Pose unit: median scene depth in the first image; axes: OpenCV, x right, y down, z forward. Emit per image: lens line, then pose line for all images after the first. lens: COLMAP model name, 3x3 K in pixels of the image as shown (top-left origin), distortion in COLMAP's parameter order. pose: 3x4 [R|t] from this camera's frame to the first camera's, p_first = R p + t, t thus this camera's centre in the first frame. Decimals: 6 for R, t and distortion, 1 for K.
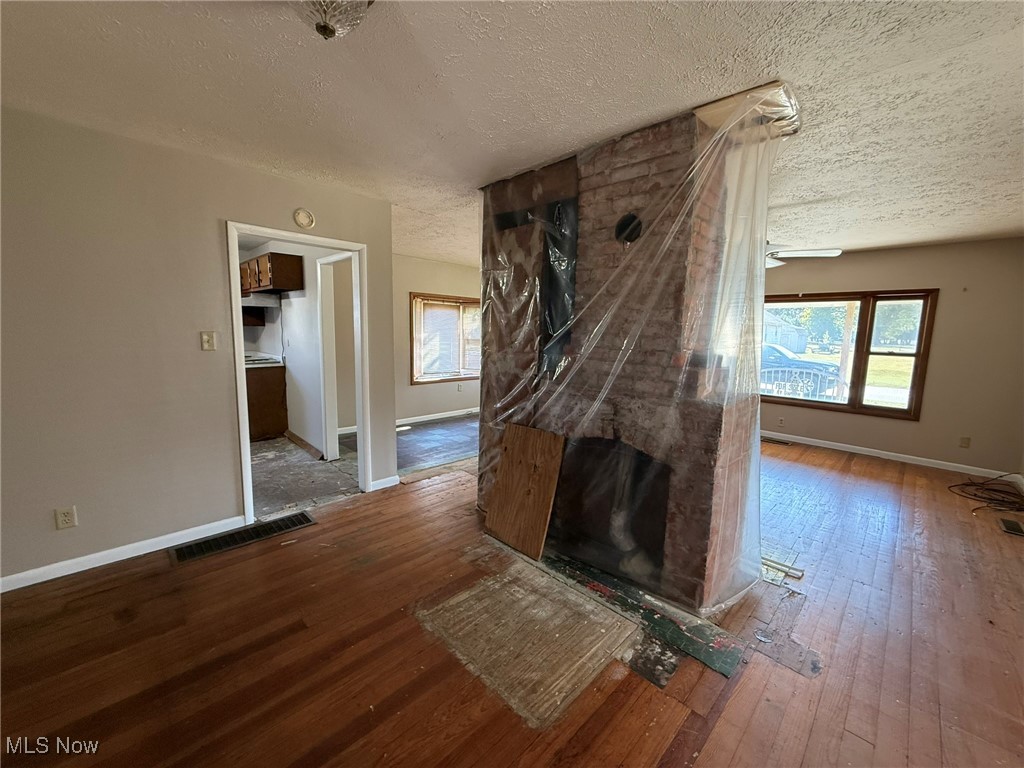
lens RADIAL K [[409.5, 0, 510.6], [0, 409.5, 383.2], [0, 0, 1]] dist [0.000252, 0.000336]
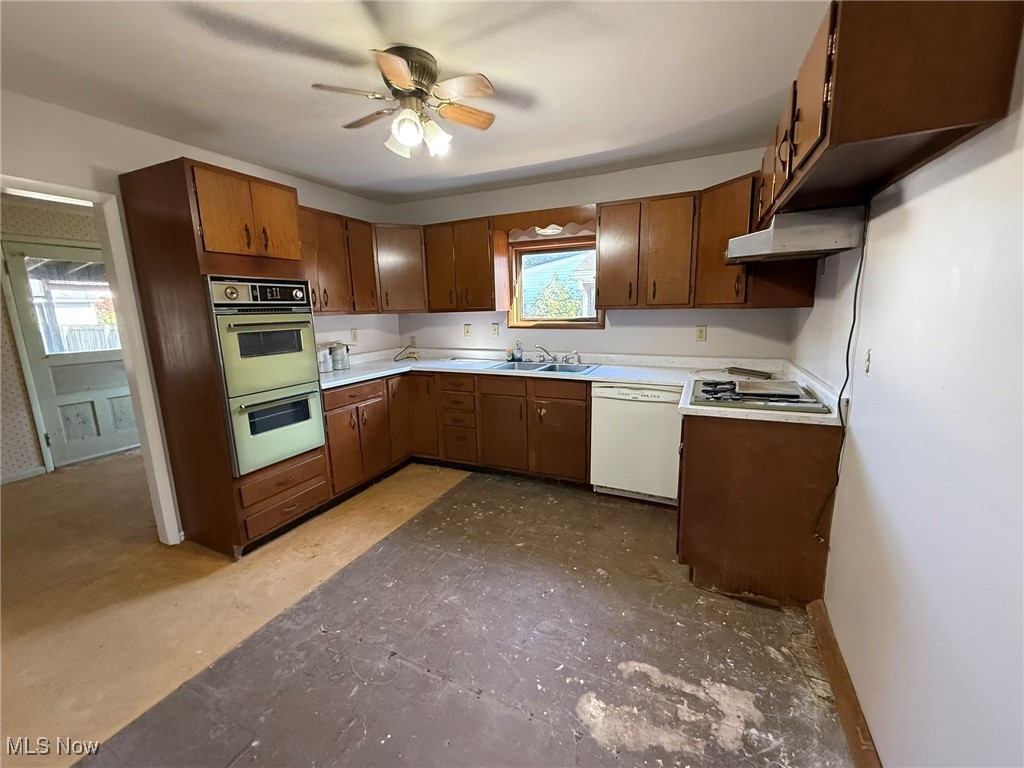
lens RADIAL K [[409.5, 0, 510.6], [0, 409.5, 383.2], [0, 0, 1]] dist [0.000252, 0.000336]
pose [[0.346134, 0.141490, -0.927454, -0.346945], [-0.093401, 0.988848, 0.115998, -0.091600], [0.933524, 0.046474, 0.355489, 0.638609]]
